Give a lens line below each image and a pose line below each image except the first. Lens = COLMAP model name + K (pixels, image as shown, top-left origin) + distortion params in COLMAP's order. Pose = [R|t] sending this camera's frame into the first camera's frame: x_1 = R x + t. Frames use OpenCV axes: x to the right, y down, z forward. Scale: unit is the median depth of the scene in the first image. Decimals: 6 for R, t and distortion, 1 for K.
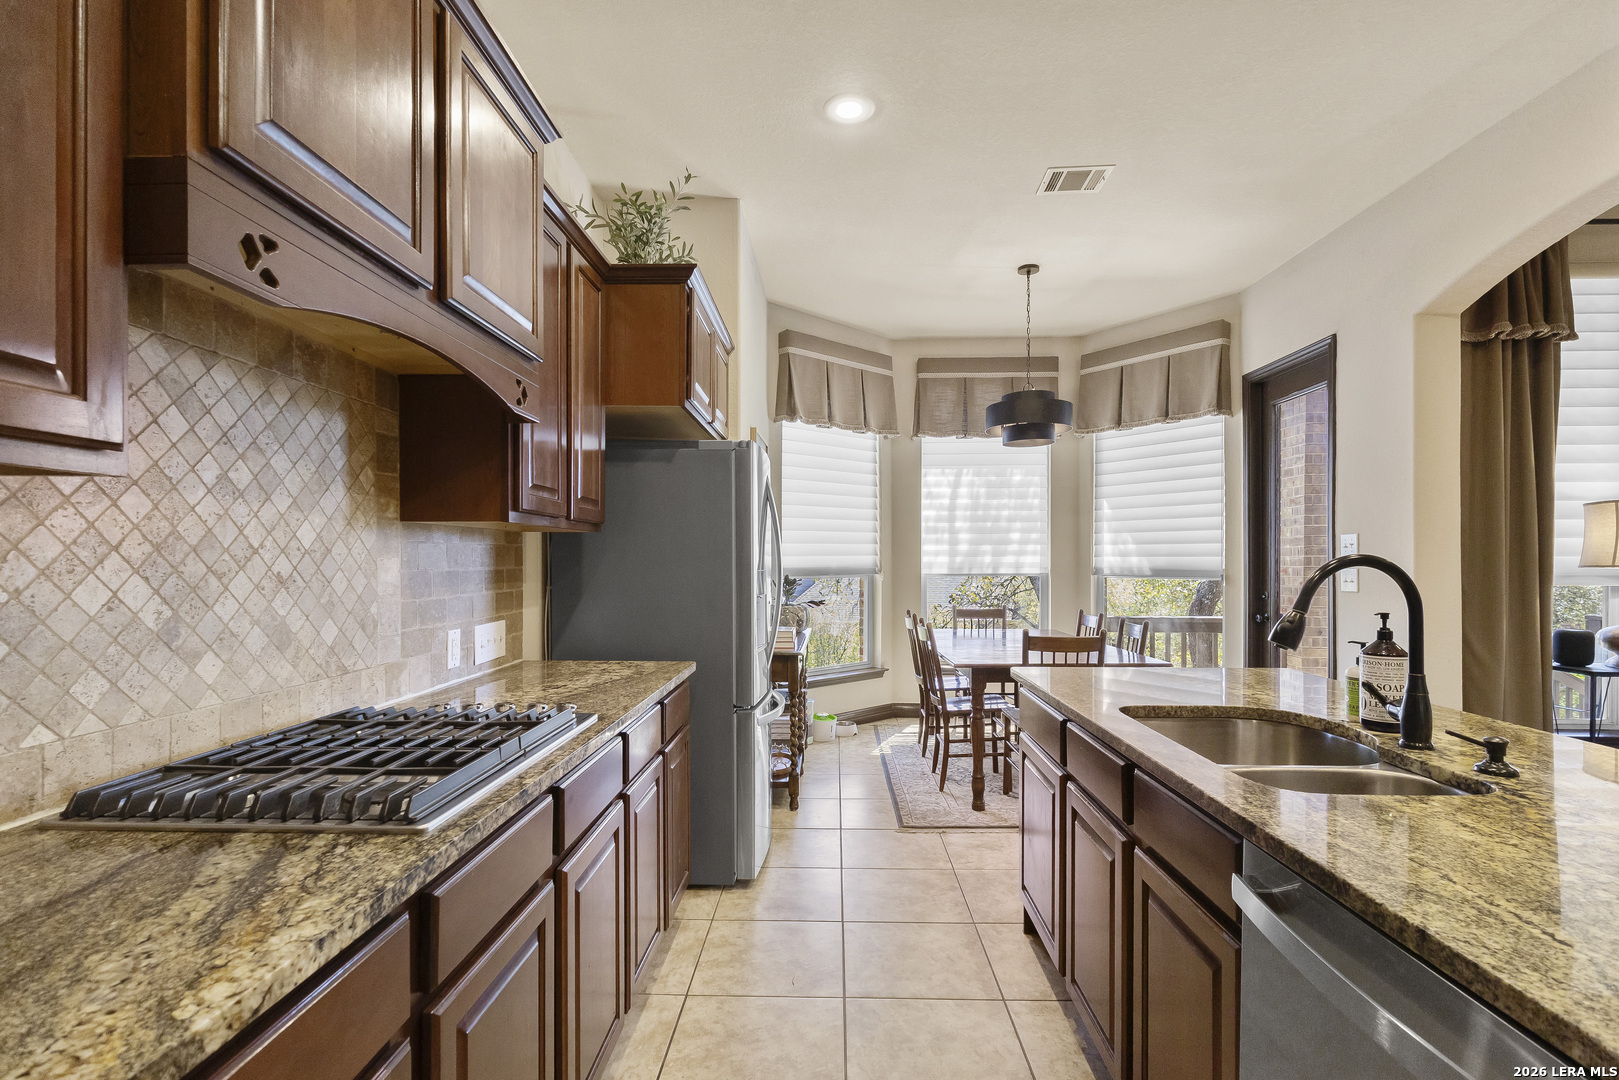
lens RADIAL K [[751.4, 0, 829.0], [0, 751.4, 566.9], [0, 0, 1]] dist [-0.005533, 0.000005]
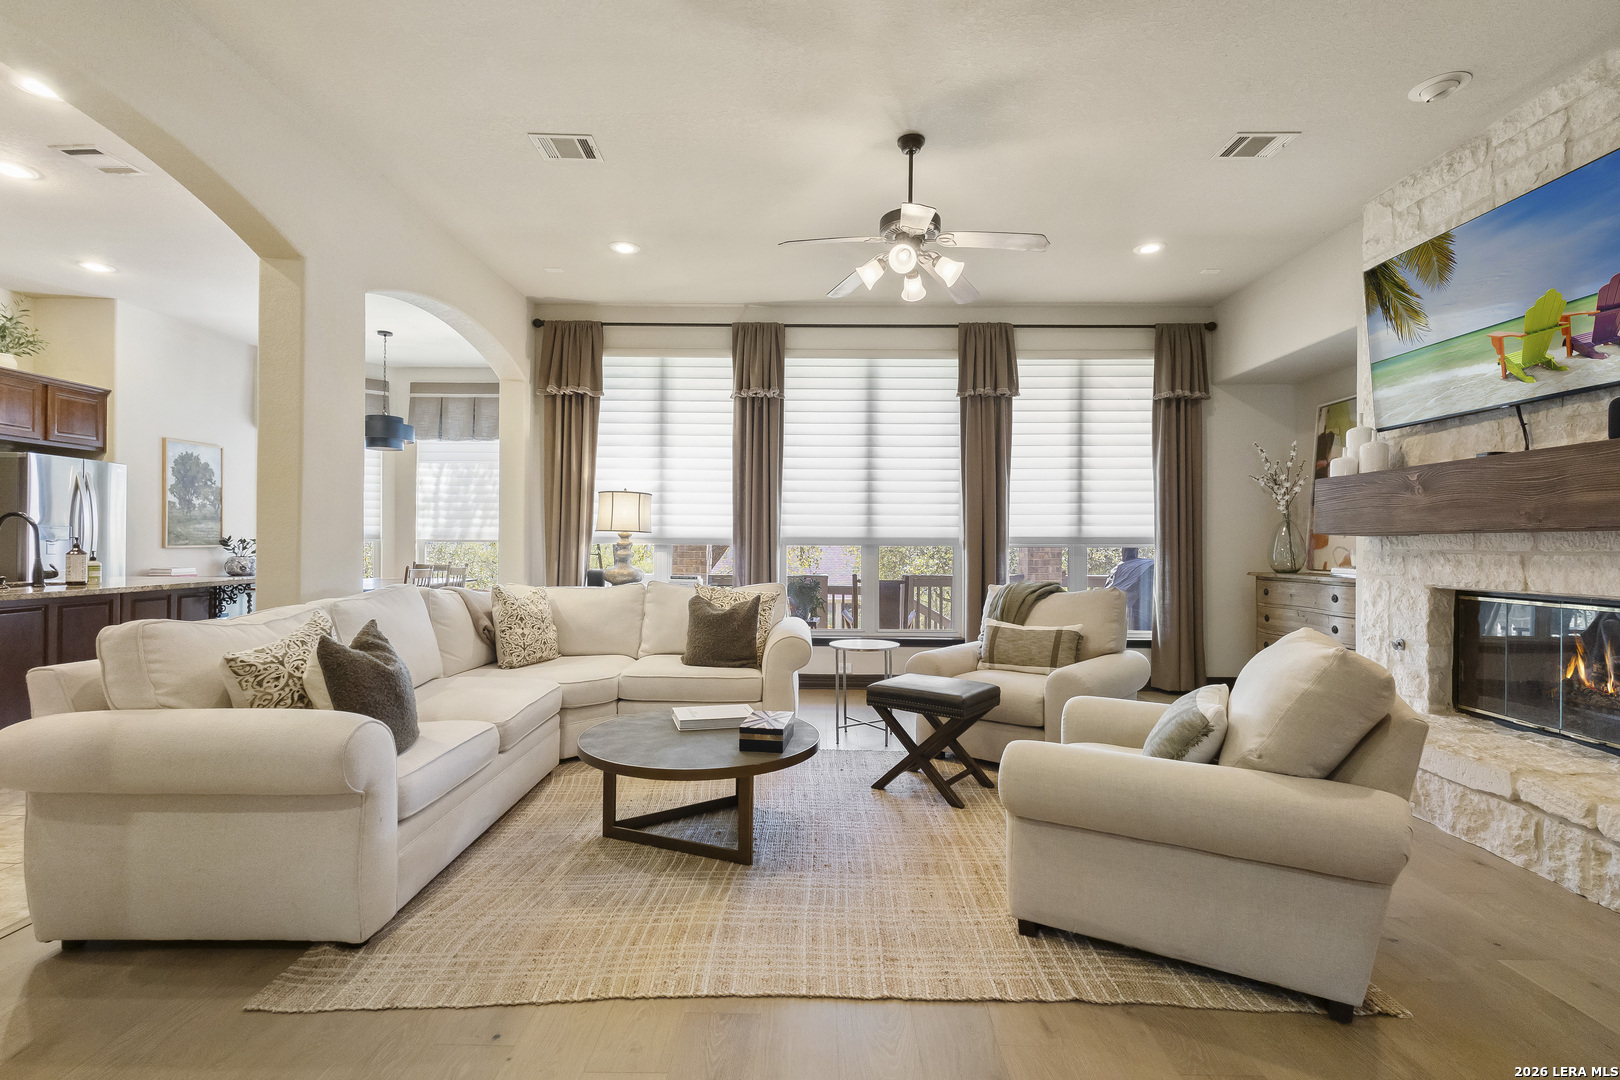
lens RADIAL K [[751.8, 0, 795.0], [0, 751.8, 542.7], [0, 0, 1]] dist [-0.005533, 0.000005]
pose [[0.999641, 0.011239, 0.024328, 1.044492], [-0.011000, 0.999890, -0.009931, 0.027884], [-0.024437, 0.009660, 0.999655, -0.514321]]
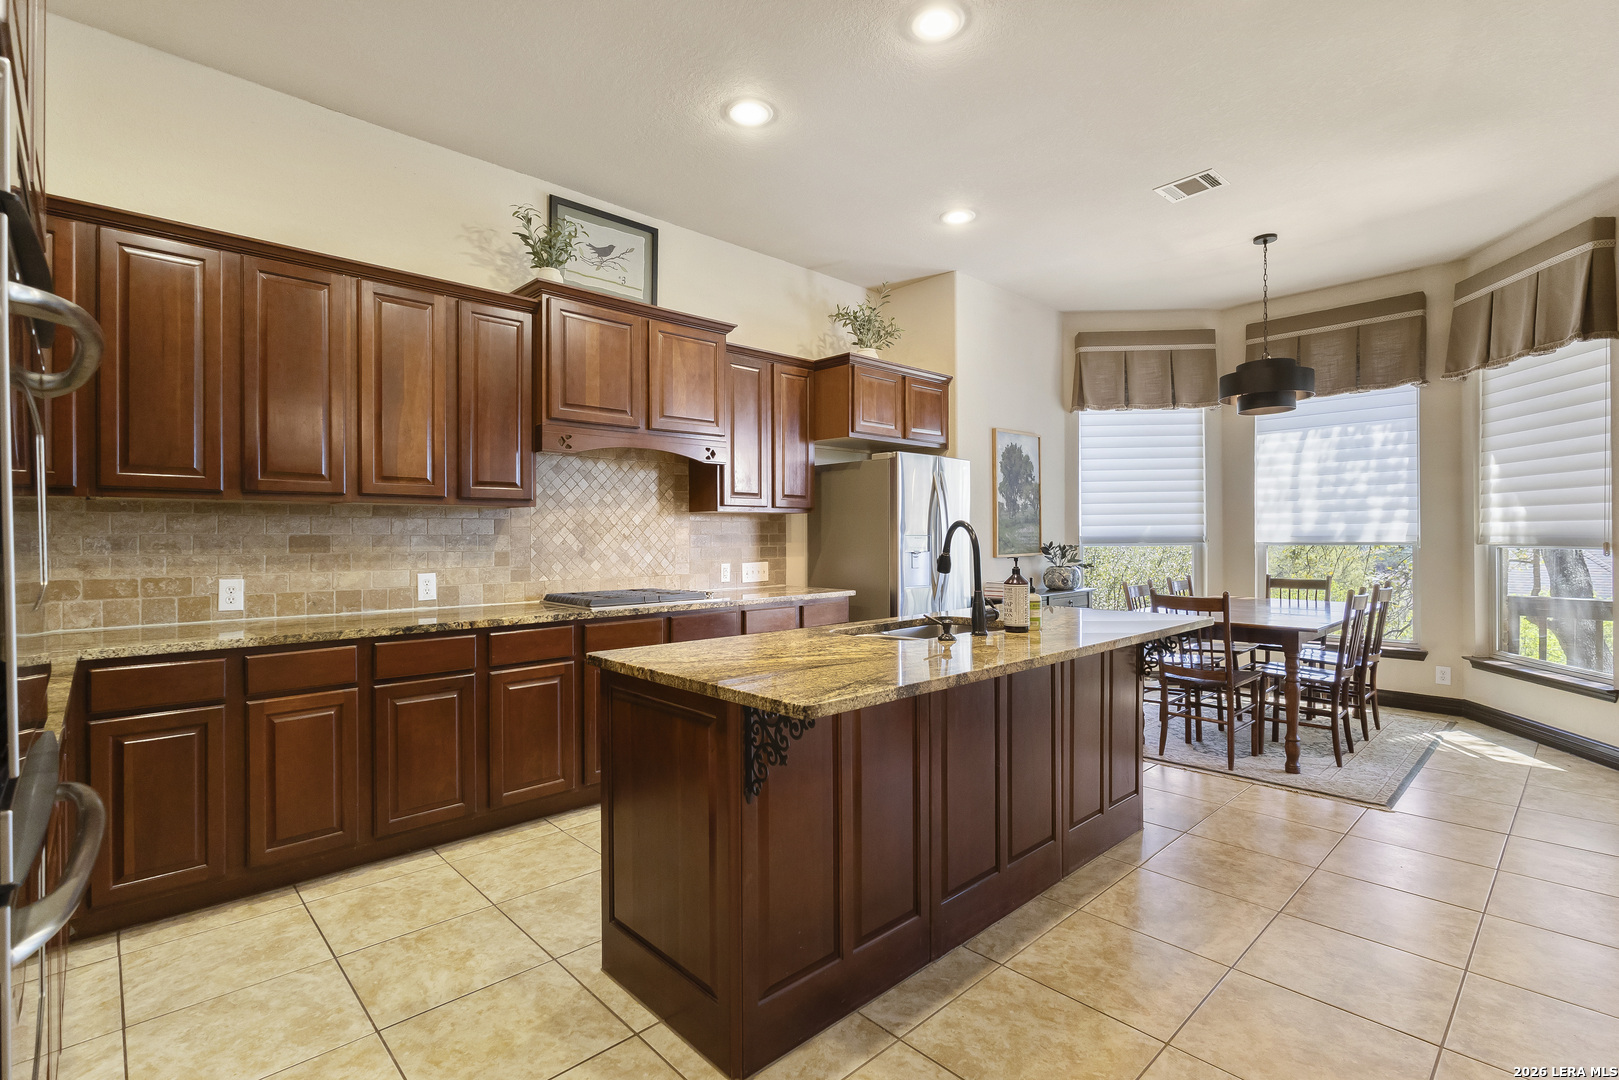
lens RADIAL K [[751.4, 0, 795.2], [0, 751.4, 527.9], [0, 0, 1]] dist [-0.005533, 0.000005]
pose [[0.700753, -0.009875, -0.713336, 0.523315], [-0.002273, 0.999868, -0.016074, 0.009252], [0.713400, 0.012886, 0.700638, -0.145648]]
